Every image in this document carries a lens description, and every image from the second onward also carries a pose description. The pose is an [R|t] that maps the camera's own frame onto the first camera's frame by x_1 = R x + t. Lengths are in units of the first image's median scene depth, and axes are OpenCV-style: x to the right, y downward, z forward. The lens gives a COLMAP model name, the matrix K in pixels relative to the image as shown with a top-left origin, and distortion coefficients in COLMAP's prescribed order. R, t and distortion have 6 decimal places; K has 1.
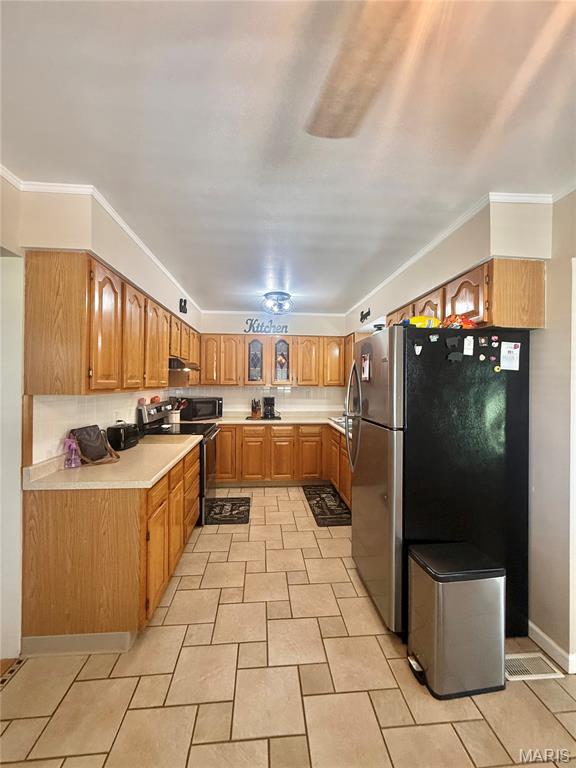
lens RADIAL K [[307.3, 0, 290.7], [0, 307.3, 382.6], [0, 0, 1]] dist [-0.005743, -0.000340]
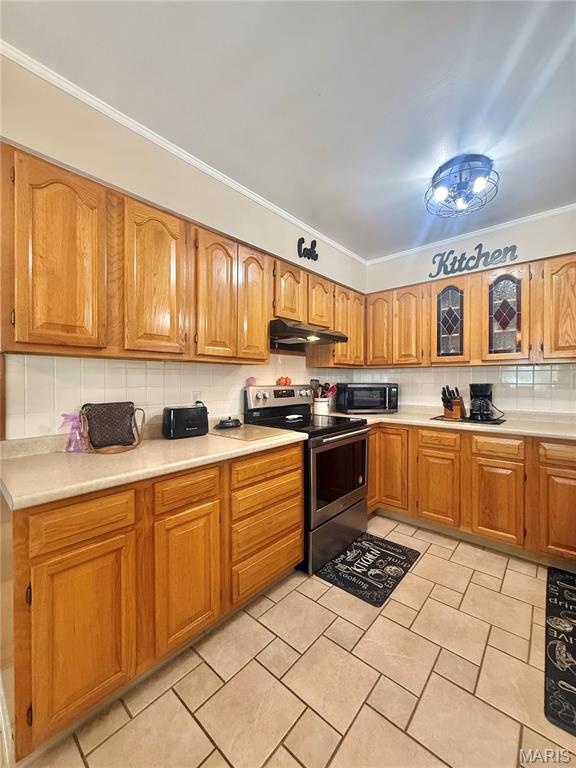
lens RADIAL K [[307.3, 0, 279.5], [0, 307.3, 382.5], [0, 0, 1]] dist [-0.005743, -0.000340]
pose [[0.681820, 0.000231, -0.731520, 0.100124], [0.004917, 0.999976, 0.004899, 0.044337], [0.731503, -0.006937, 0.681803, 0.376755]]
